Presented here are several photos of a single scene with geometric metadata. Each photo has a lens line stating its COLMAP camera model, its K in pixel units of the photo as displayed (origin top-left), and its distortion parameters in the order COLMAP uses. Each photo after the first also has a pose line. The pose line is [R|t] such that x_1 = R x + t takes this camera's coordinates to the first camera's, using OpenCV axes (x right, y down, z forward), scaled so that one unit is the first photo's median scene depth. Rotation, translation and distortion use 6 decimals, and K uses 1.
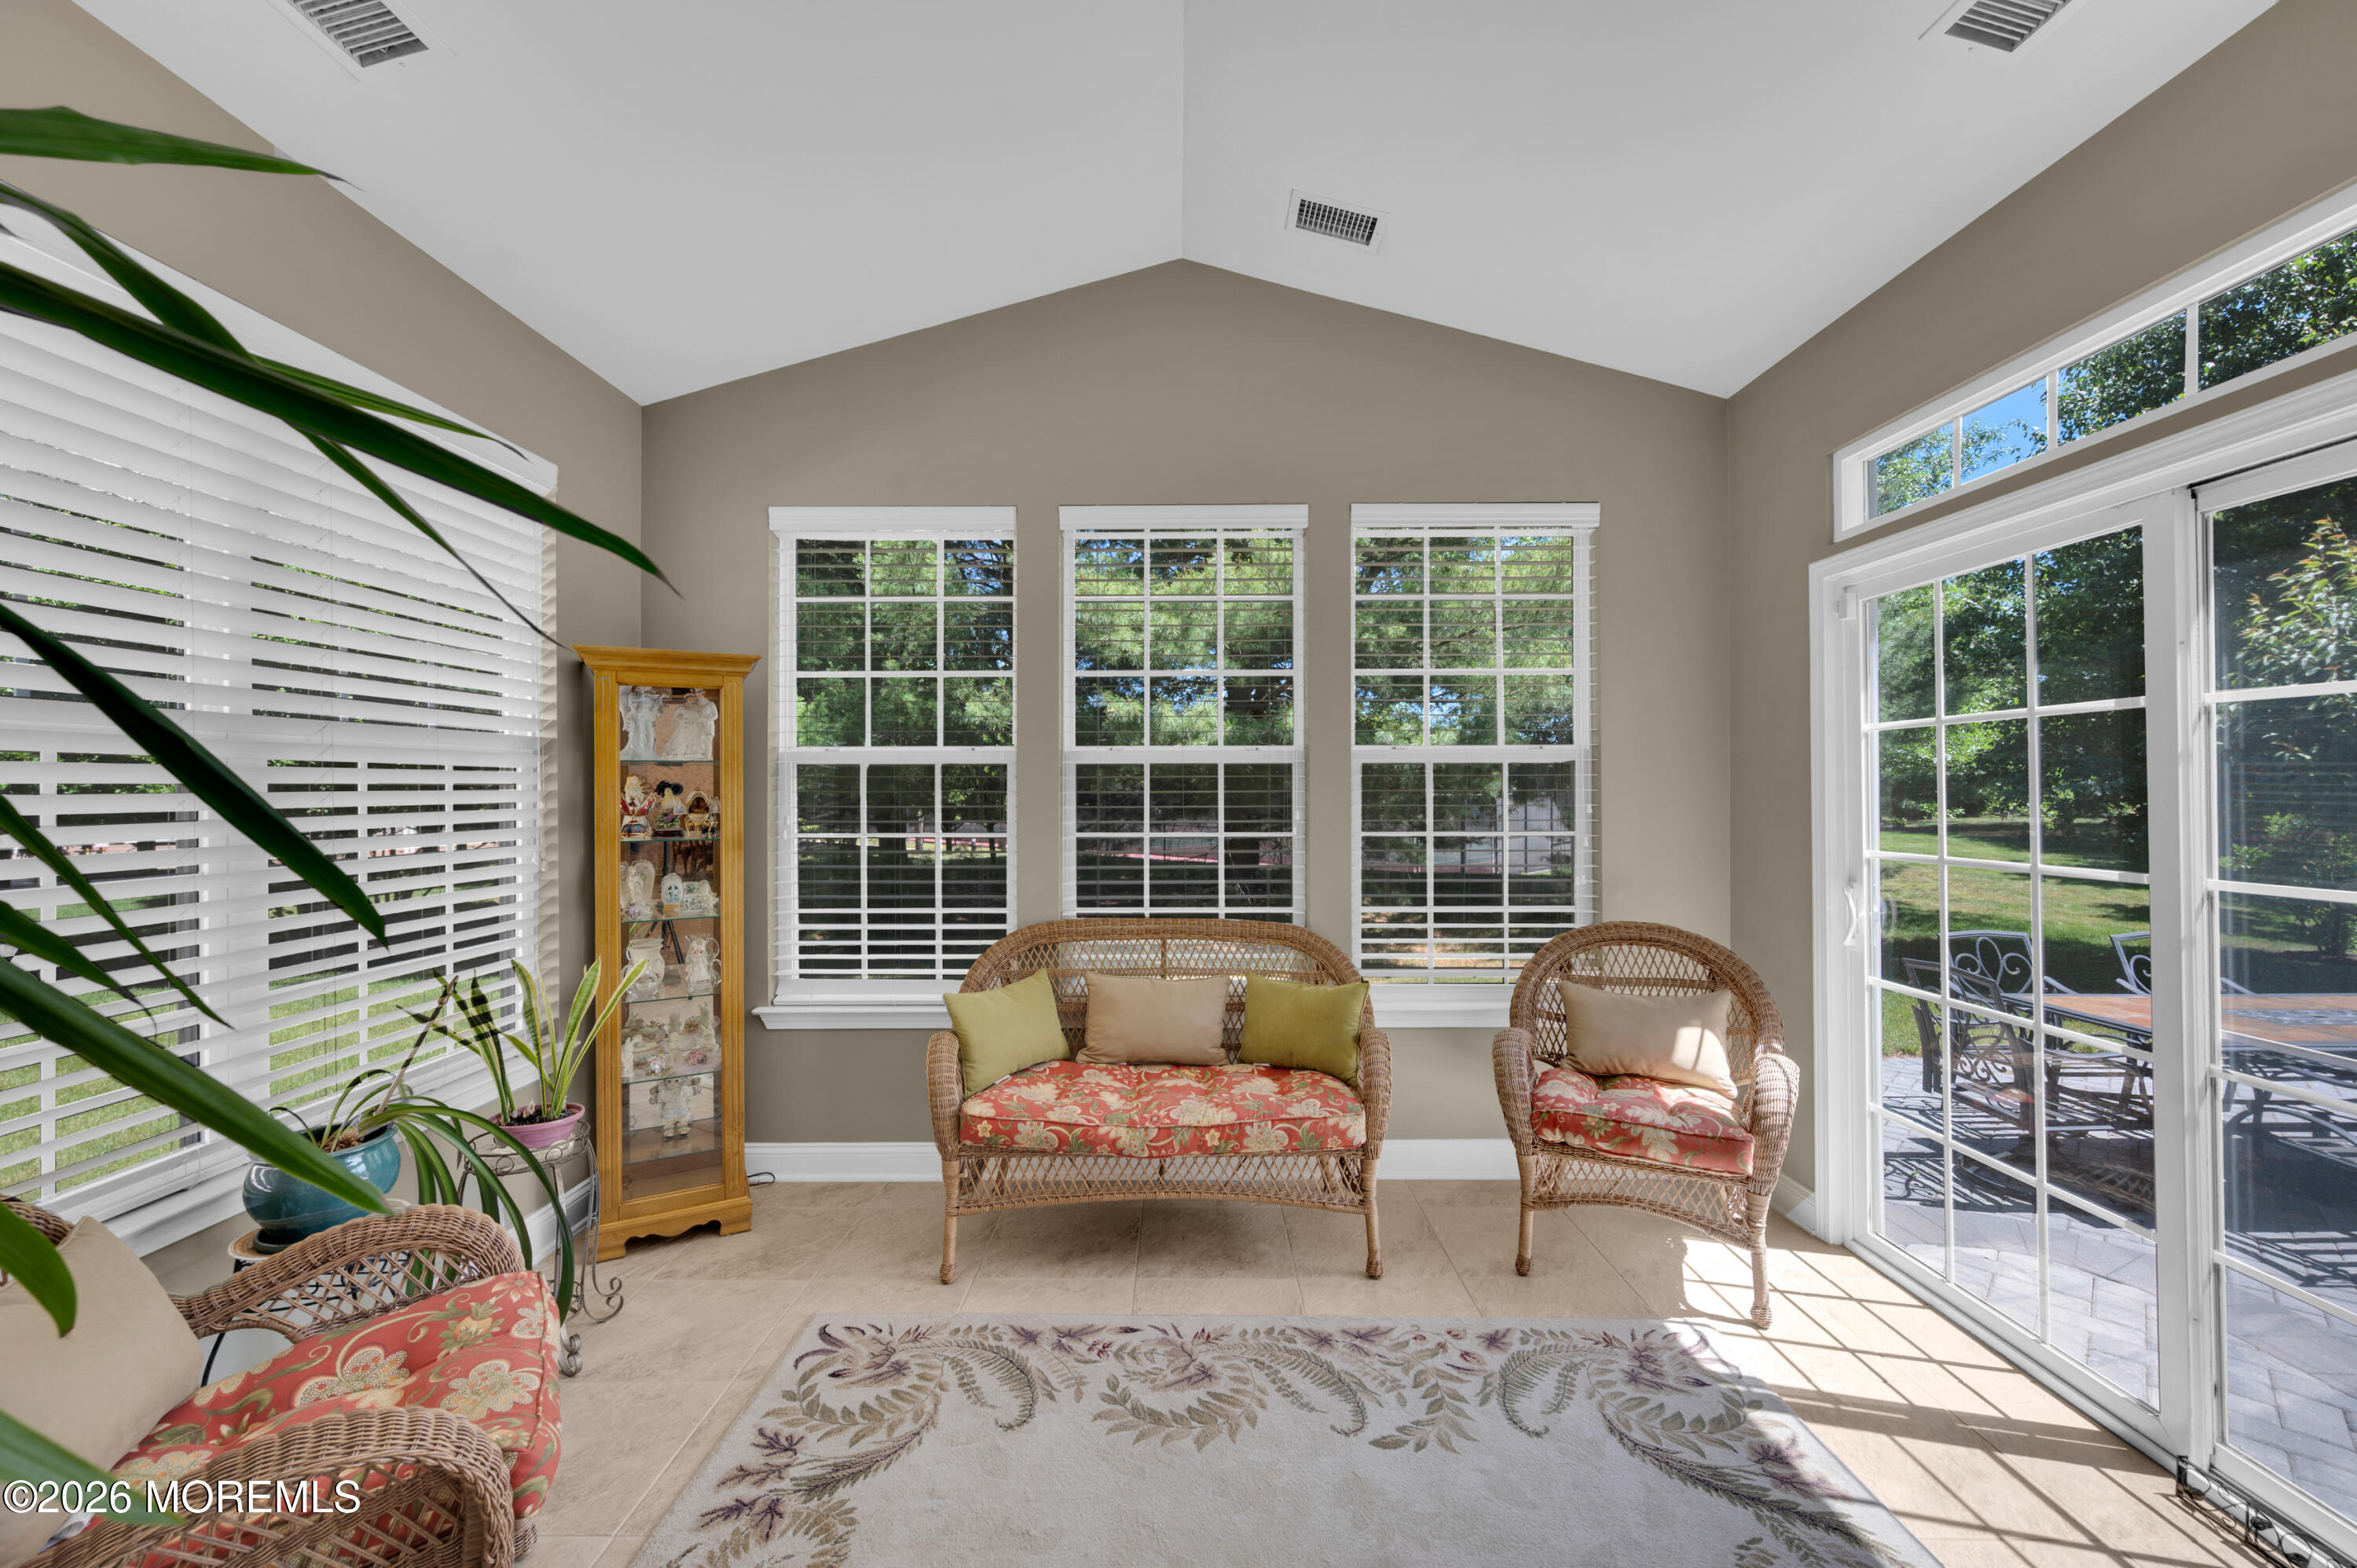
lens RADIAL K [[946.4, 0, 1167.5], [0, 946.4, 781.5], [0, 0, 1]] dist [-0.009318, -0.000427]
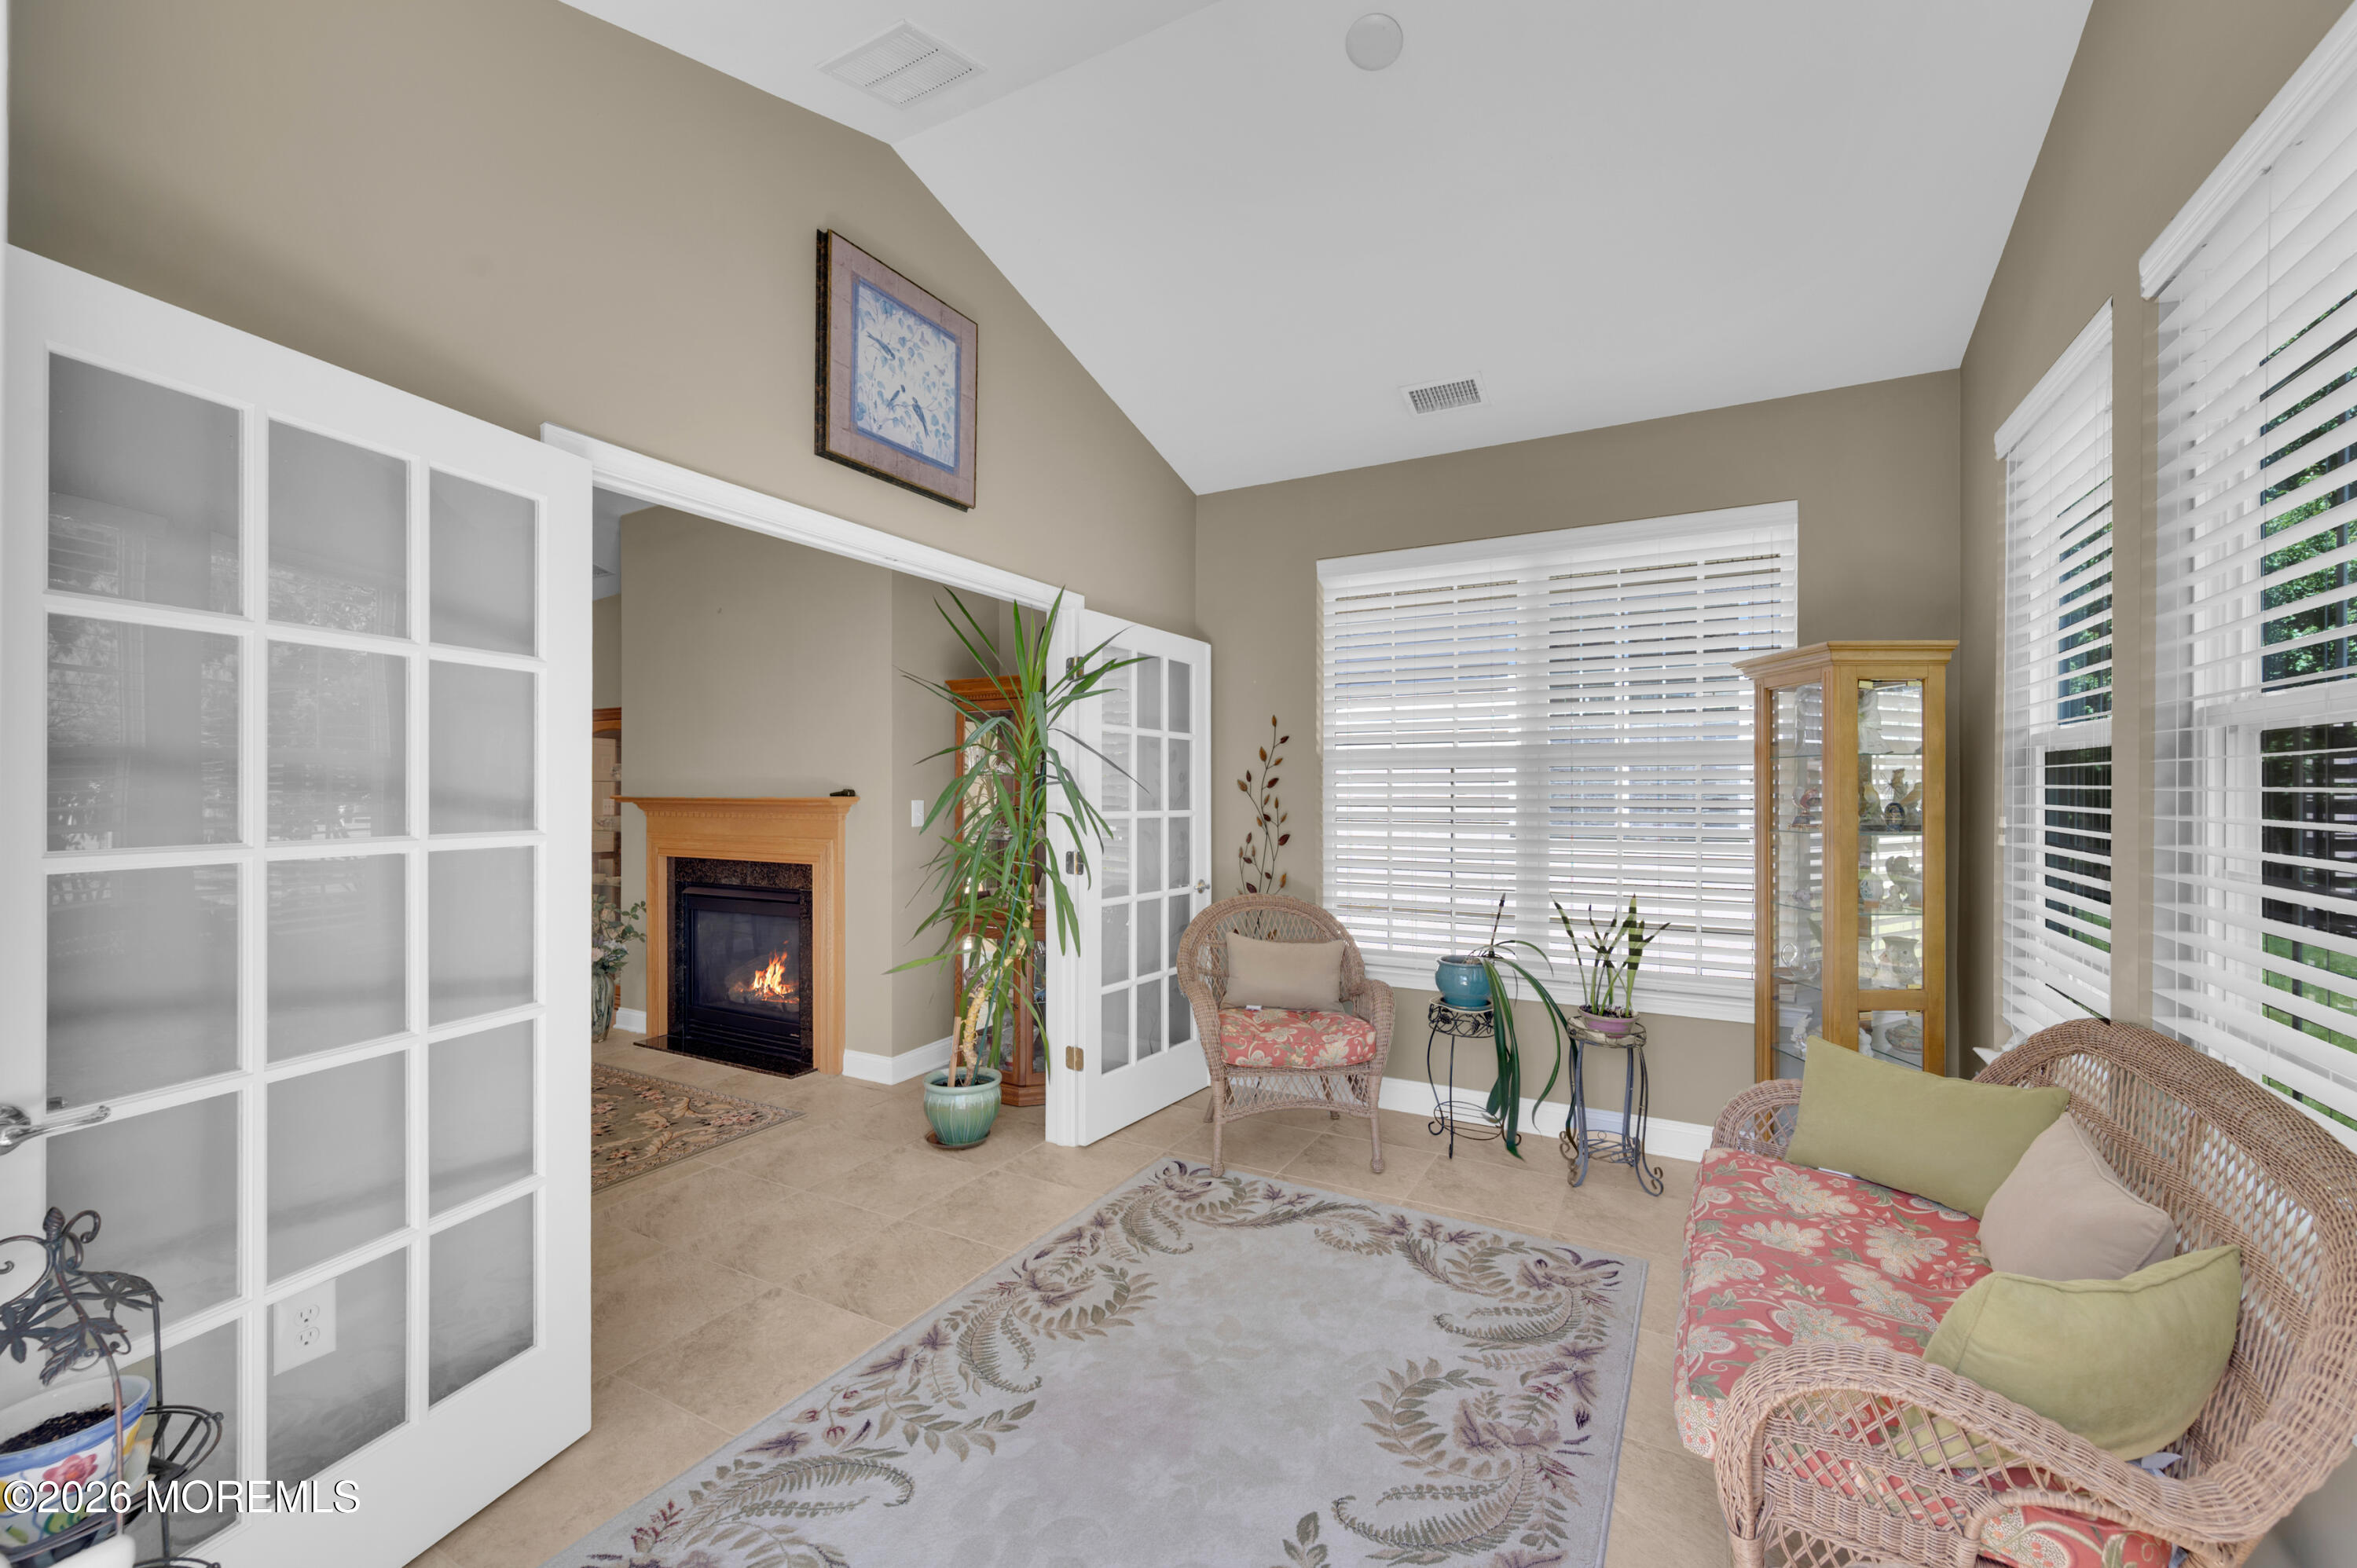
lens RADIAL K [[946.4, 0, 1175.7], [0, 946.4, 789.4], [0, 0, 1]] dist [-0.009318, -0.000427]
pose [[-0.488929, 0.003781, -0.872315, 1.023865], [0.010739, 0.999941, -0.001685, 0.010478], [0.872257, -0.010192, -0.488941, 1.282379]]
